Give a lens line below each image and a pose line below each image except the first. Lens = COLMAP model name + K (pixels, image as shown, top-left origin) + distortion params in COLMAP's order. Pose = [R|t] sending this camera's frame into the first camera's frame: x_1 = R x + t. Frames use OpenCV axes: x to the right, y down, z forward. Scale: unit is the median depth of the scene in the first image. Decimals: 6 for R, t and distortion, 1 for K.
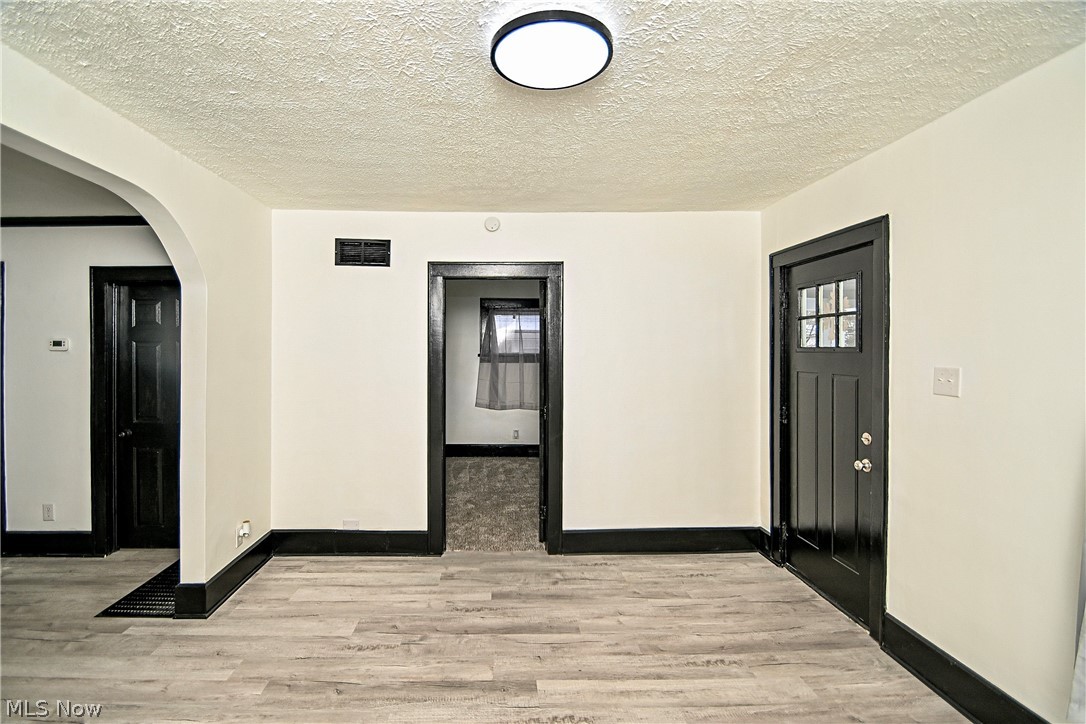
lens RADIAL K [[481.7, 0, 504.7], [0, 481.7, 346.1], [0, 0, 1]] dist [-0.004180, -0.002356]
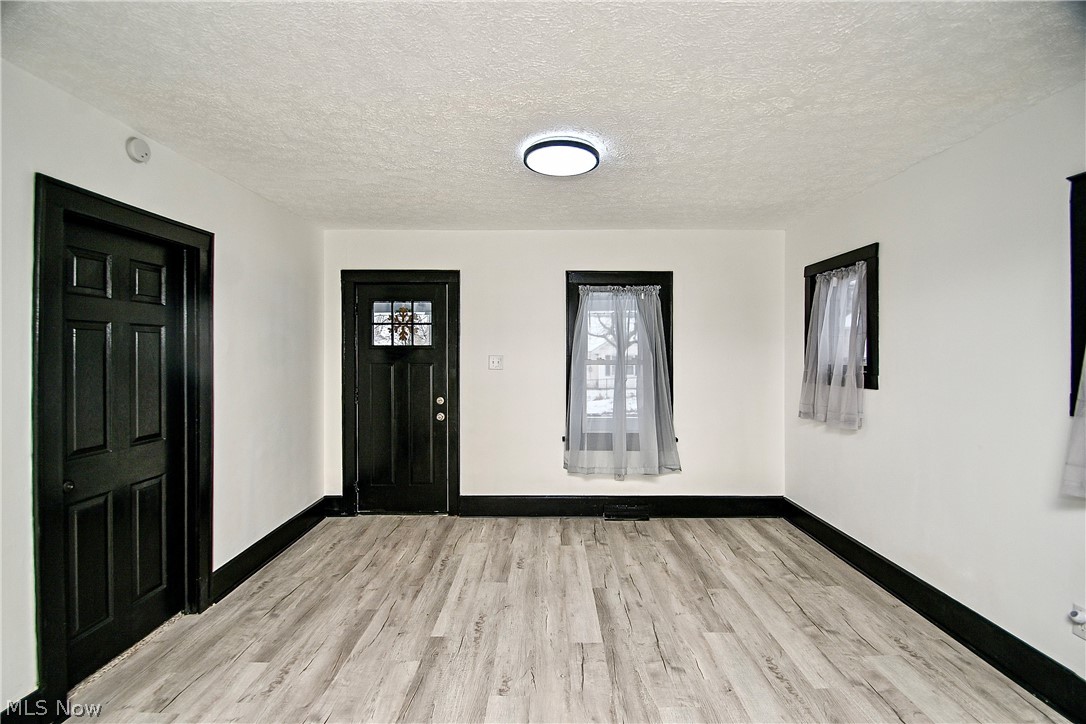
lens RADIAL K [[481.7, 0, 542.6], [0, 481.7, 358.0], [0, 0, 1]] dist [-0.004180, -0.002356]
pose [[0.024296, -0.013506, 0.999614, -0.861952], [-0.004524, 0.999897, 0.013620, 0.021018], [-0.999695, -0.004853, 0.024233, 0.586925]]
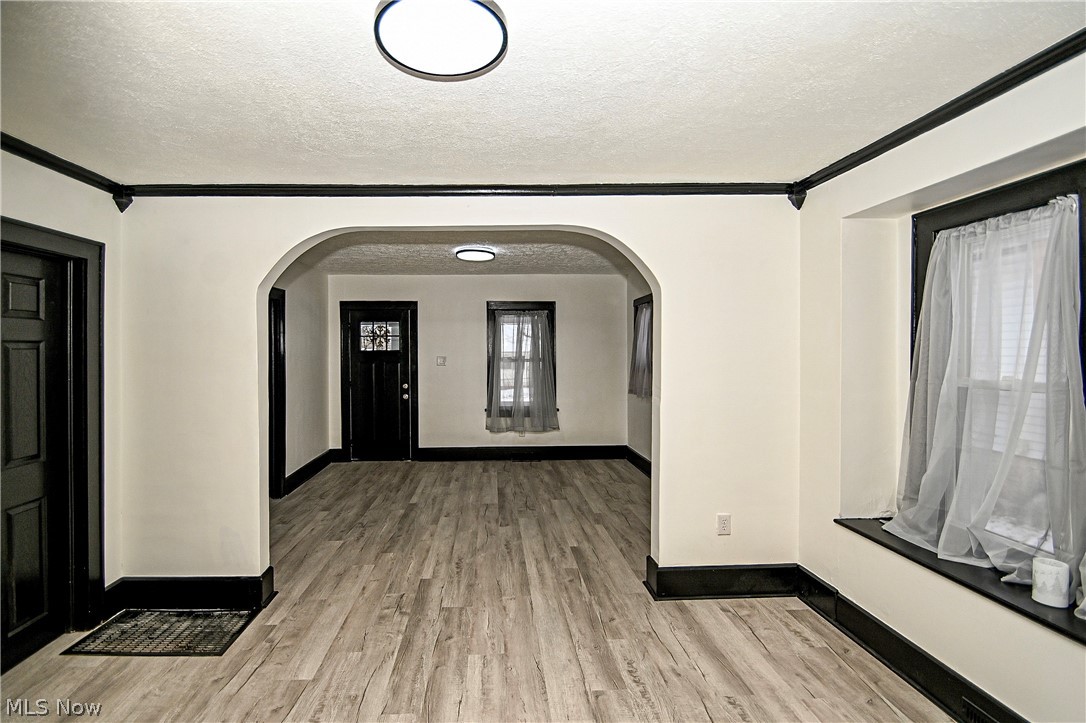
lens RADIAL K [[481.7, 0, 499.6], [0, 481.7, 360.0], [0, 0, 1]] dist [-0.004180, -0.002356]
pose [[-0.003645, -0.017445, 0.999841, -1.725879], [0.001159, 0.999847, 0.017449, 0.010638], [-0.999993, 0.001223, -0.003625, 0.492665]]
